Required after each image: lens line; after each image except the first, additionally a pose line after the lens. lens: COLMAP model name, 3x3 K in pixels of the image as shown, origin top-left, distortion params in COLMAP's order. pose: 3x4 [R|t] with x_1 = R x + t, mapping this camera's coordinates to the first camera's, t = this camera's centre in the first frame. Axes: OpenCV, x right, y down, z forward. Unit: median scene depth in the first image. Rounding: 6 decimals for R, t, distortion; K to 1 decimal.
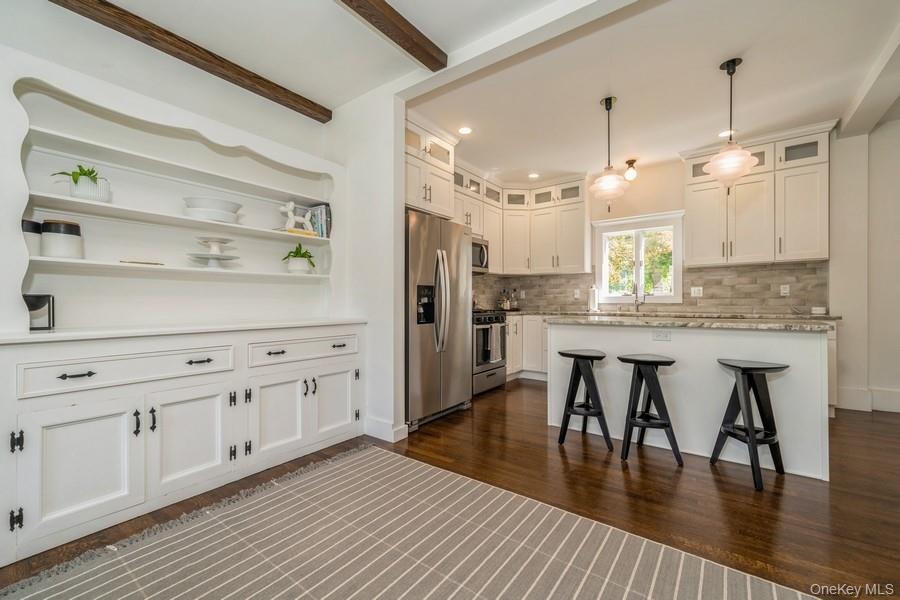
lens RADIAL K [[384.0, 0, 449.7], [0, 384.0, 305.2], [0, 0, 1]] dist [0.009532, 0.000452]
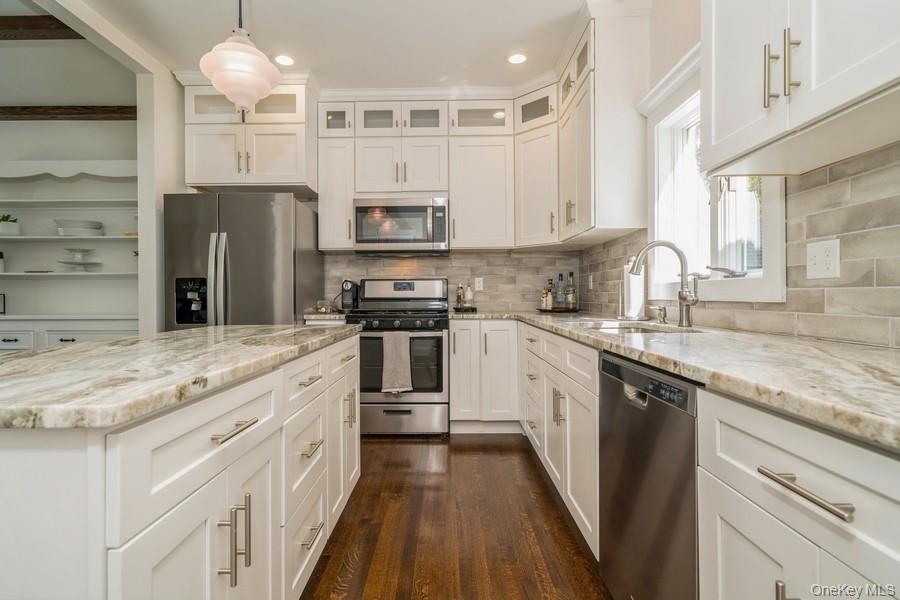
lens RADIAL K [[455.9, 0, 450.0], [0, 455.9, 300.0], [0, 0, 1]] dist [0.001144, 0.000317]
pose [[0.574788, 0.008739, -0.818256, 1.158840], [-0.001935, 0.999955, 0.009320, -0.014751], [0.818300, -0.003774, 0.574779, 0.949542]]
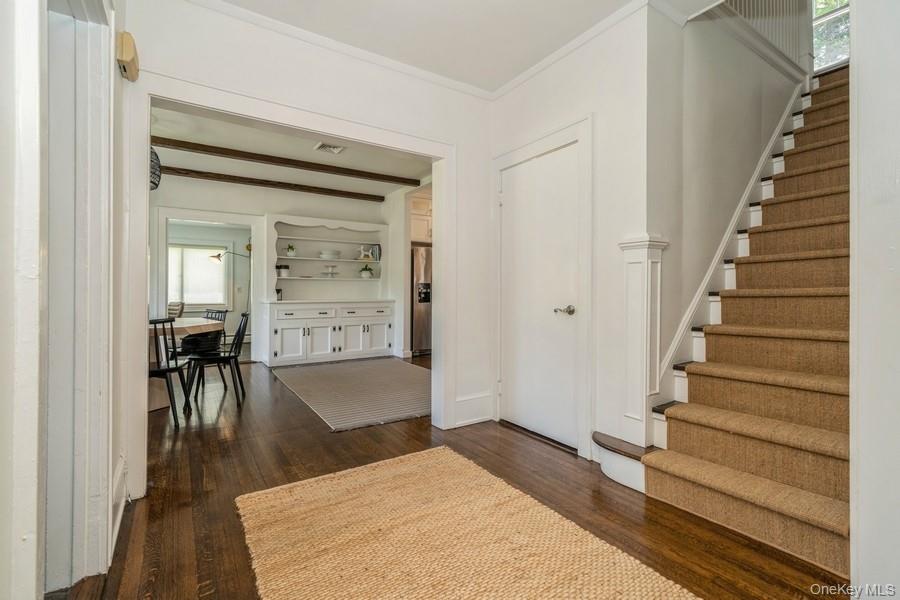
lens RADIAL K [[418.6, 0, 450.3], [0, 418.6, 294.9], [0, 0, 1]] dist [0.000354, 0.000019]
pose [[0.938194, 0.005201, -0.346071, 0.872677], [-0.006332, 0.999978, -0.002137, 0.012640], [0.346052, 0.004196, 0.938206, -1.048052]]
